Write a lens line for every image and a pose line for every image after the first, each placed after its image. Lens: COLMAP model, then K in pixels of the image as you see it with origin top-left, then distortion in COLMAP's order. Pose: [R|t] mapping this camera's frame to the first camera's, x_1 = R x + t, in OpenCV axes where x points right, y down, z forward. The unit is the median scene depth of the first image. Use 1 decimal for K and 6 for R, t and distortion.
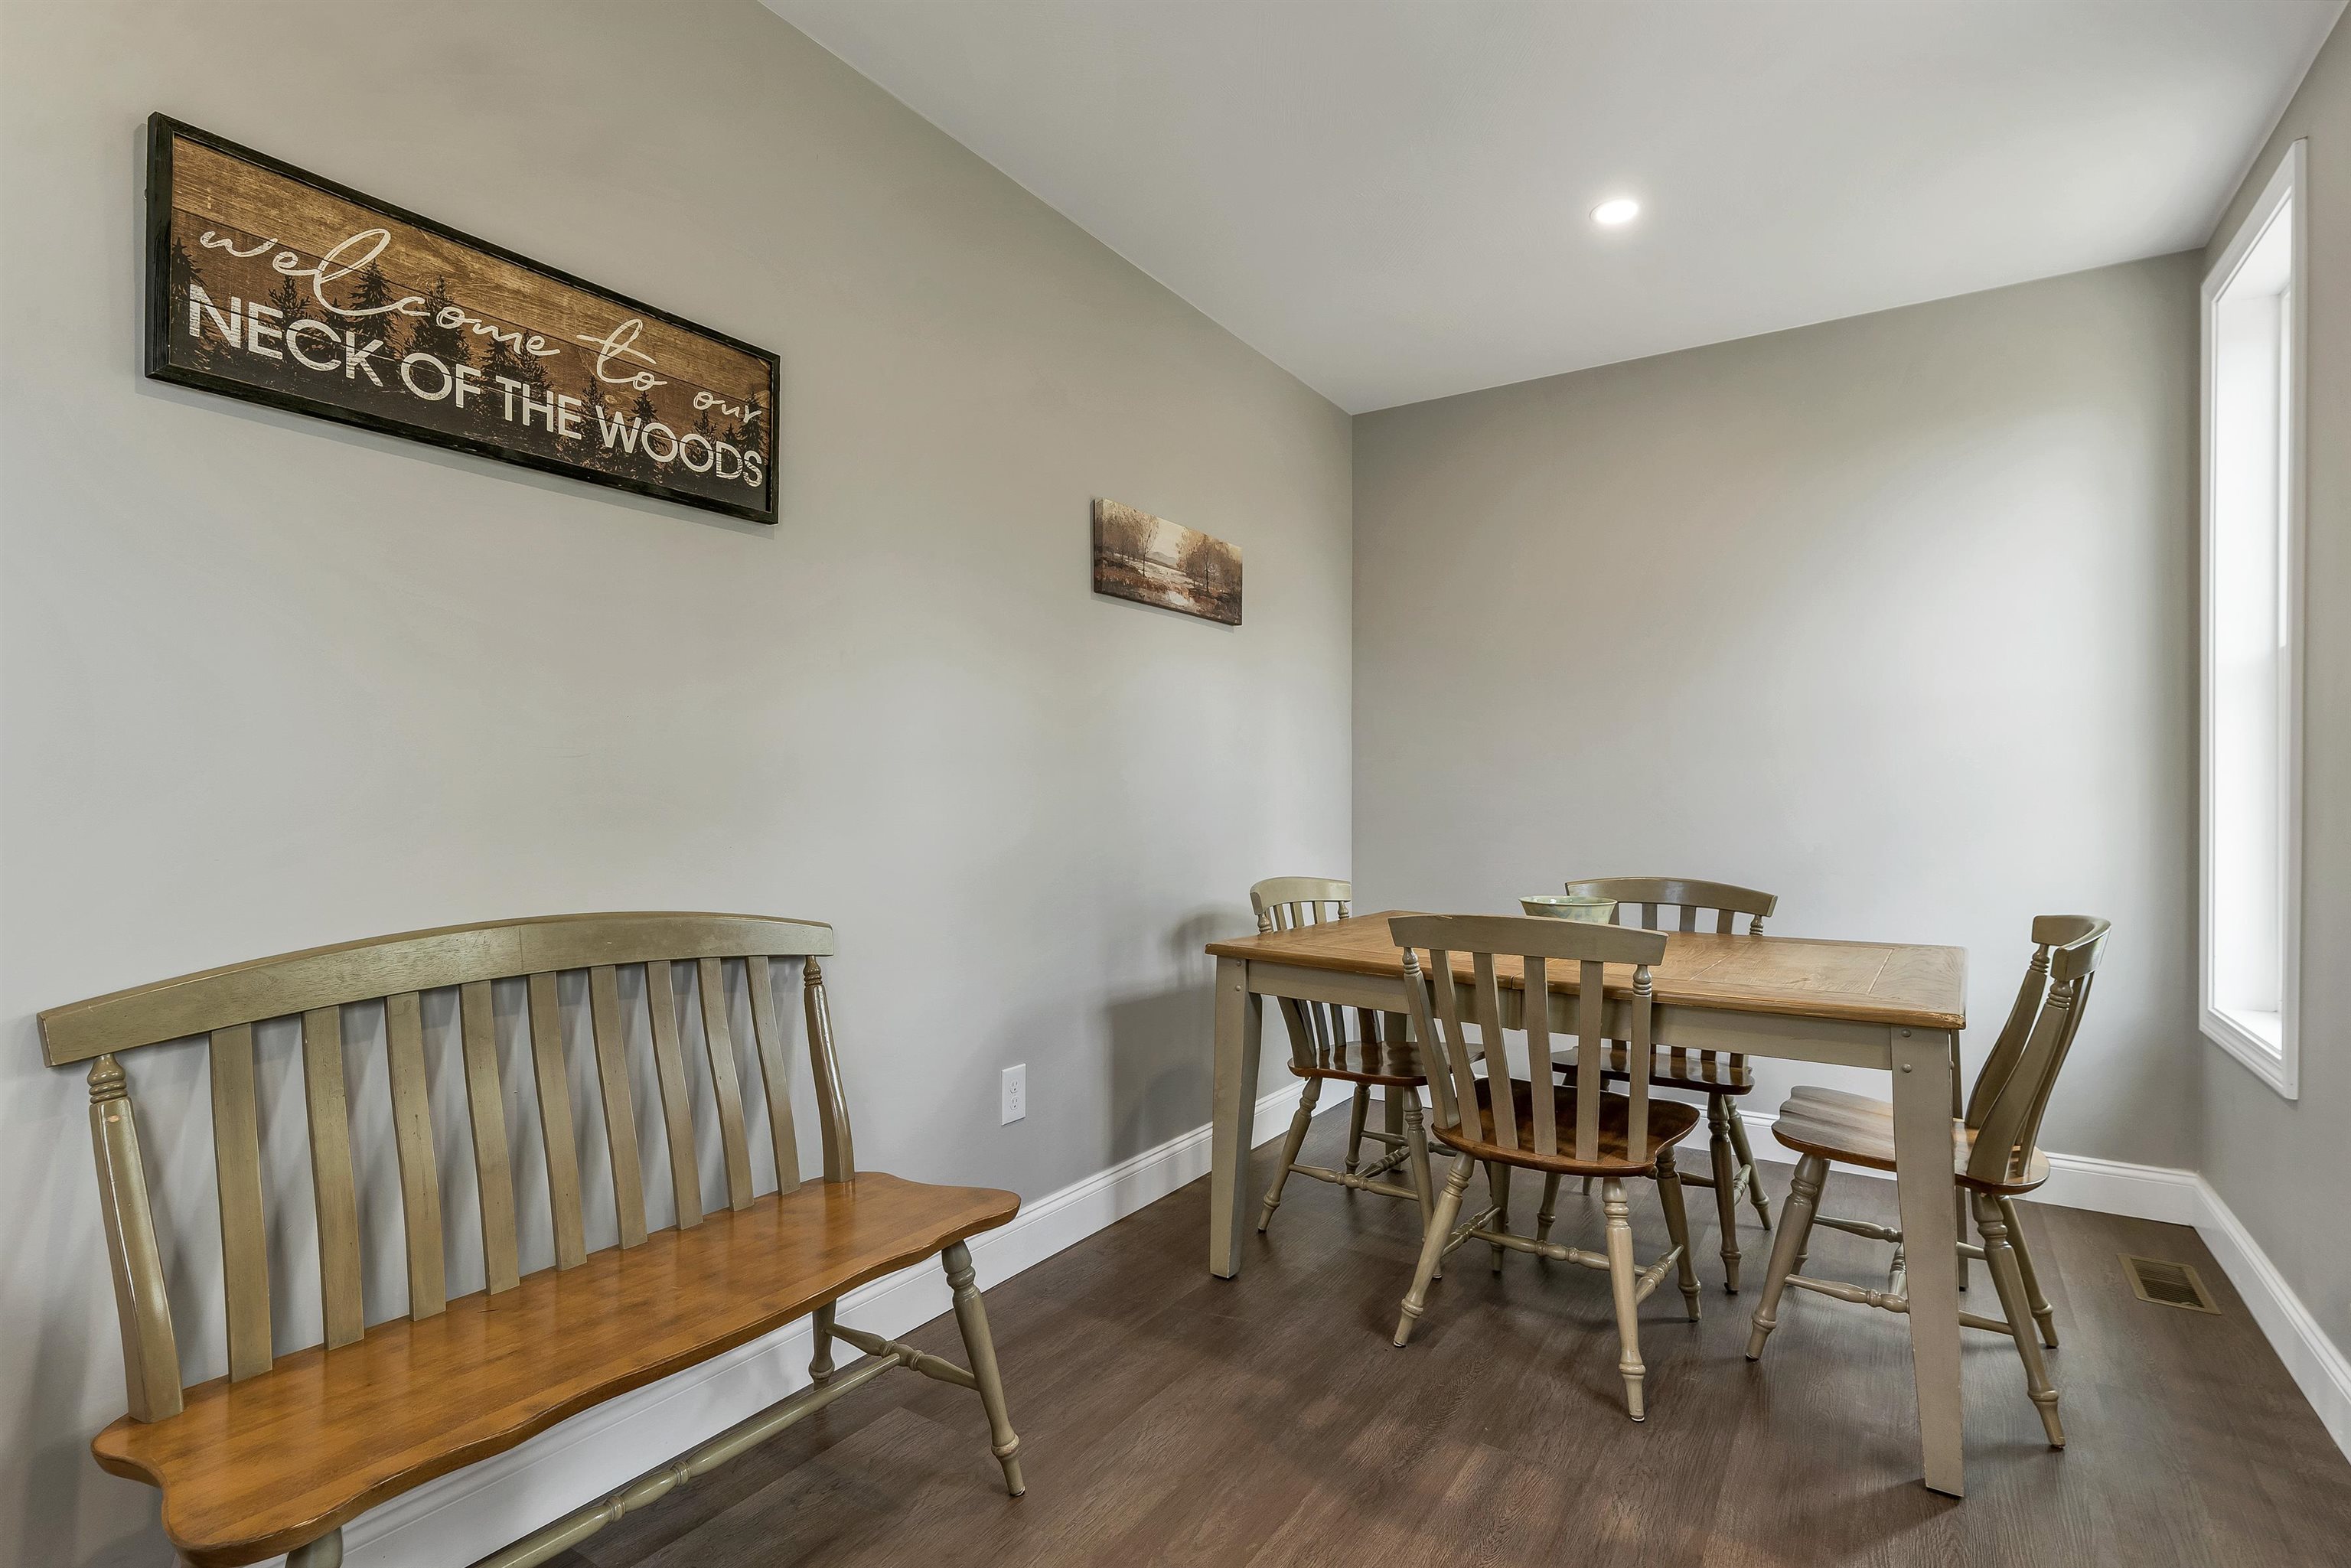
lens RADIAL K [[1130.9, 0, 1169.8], [0, 1130.9, 784.0], [0, 0, 1]] dist [-0.005207, -0.000737]
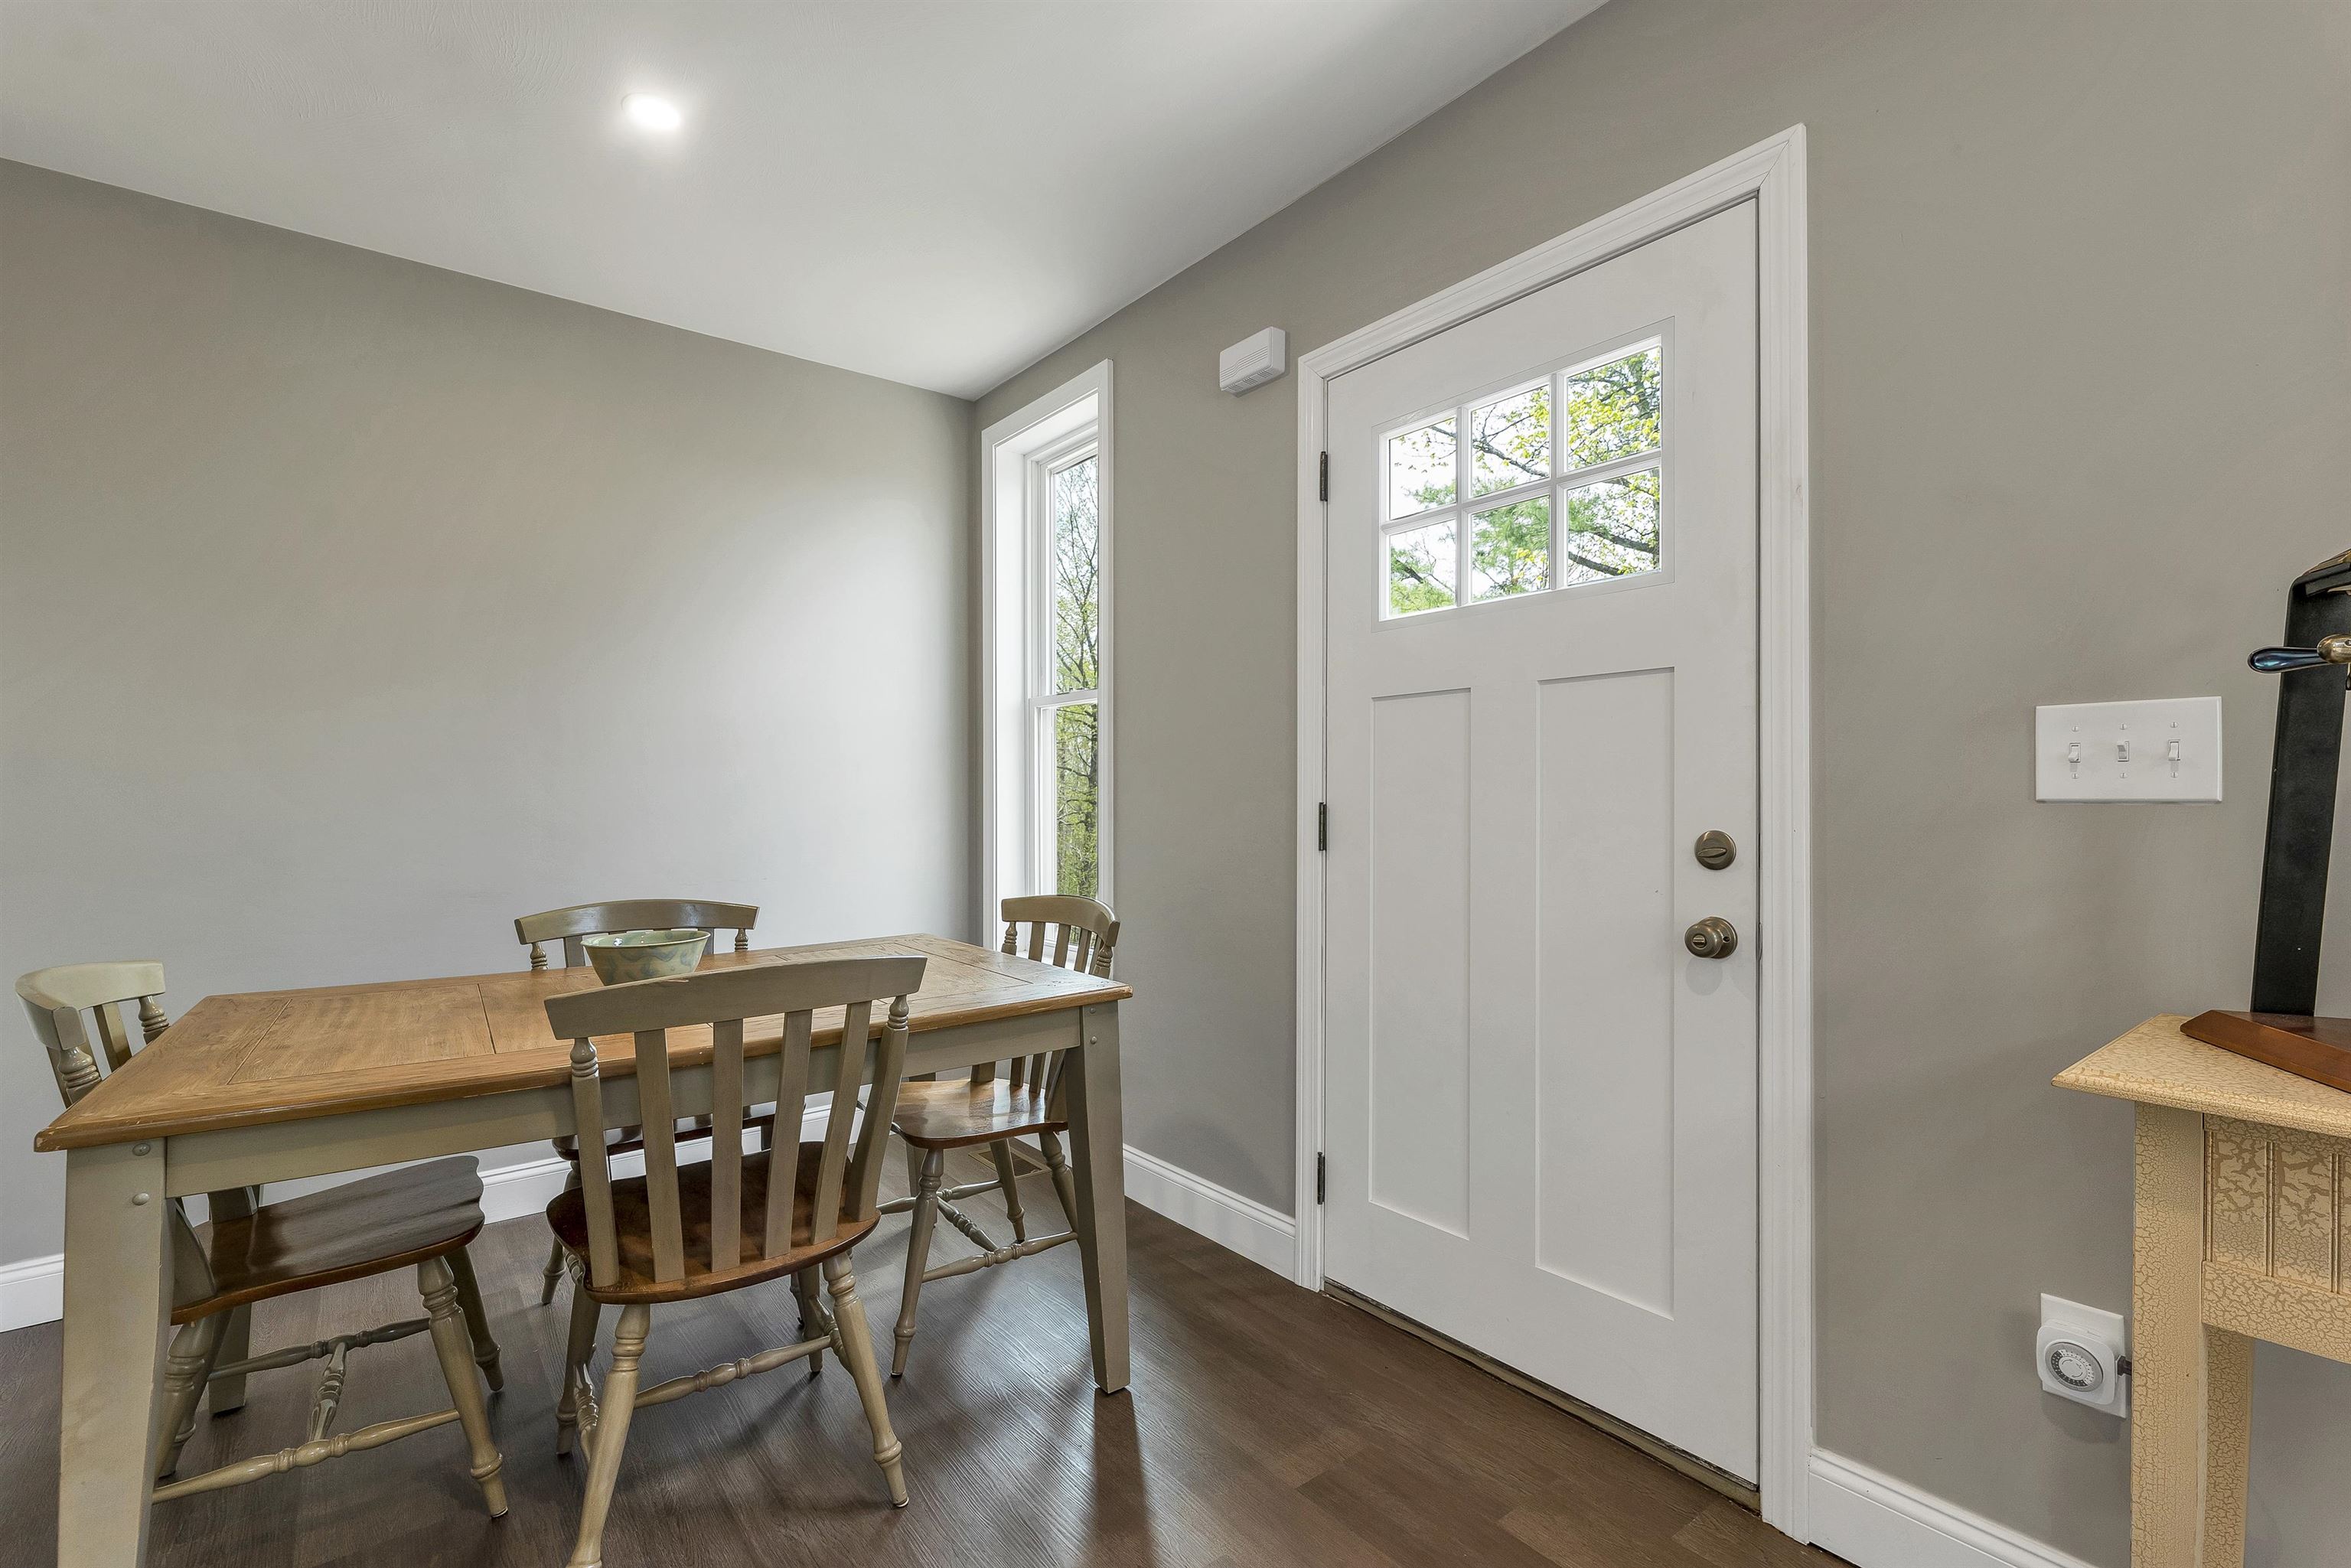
lens RADIAL K [[1038.9, 0, 1165.5], [0, 1038.9, 793.4], [0, 0, 1]] dist [0.000380, -0.000304]
pose [[0.316506, -0.000208, 0.948590, -0.265084], [-0.001100, 0.999999, 0.000586, -0.001588], [-0.948590, -0.001229, 0.316506, 0.473258]]
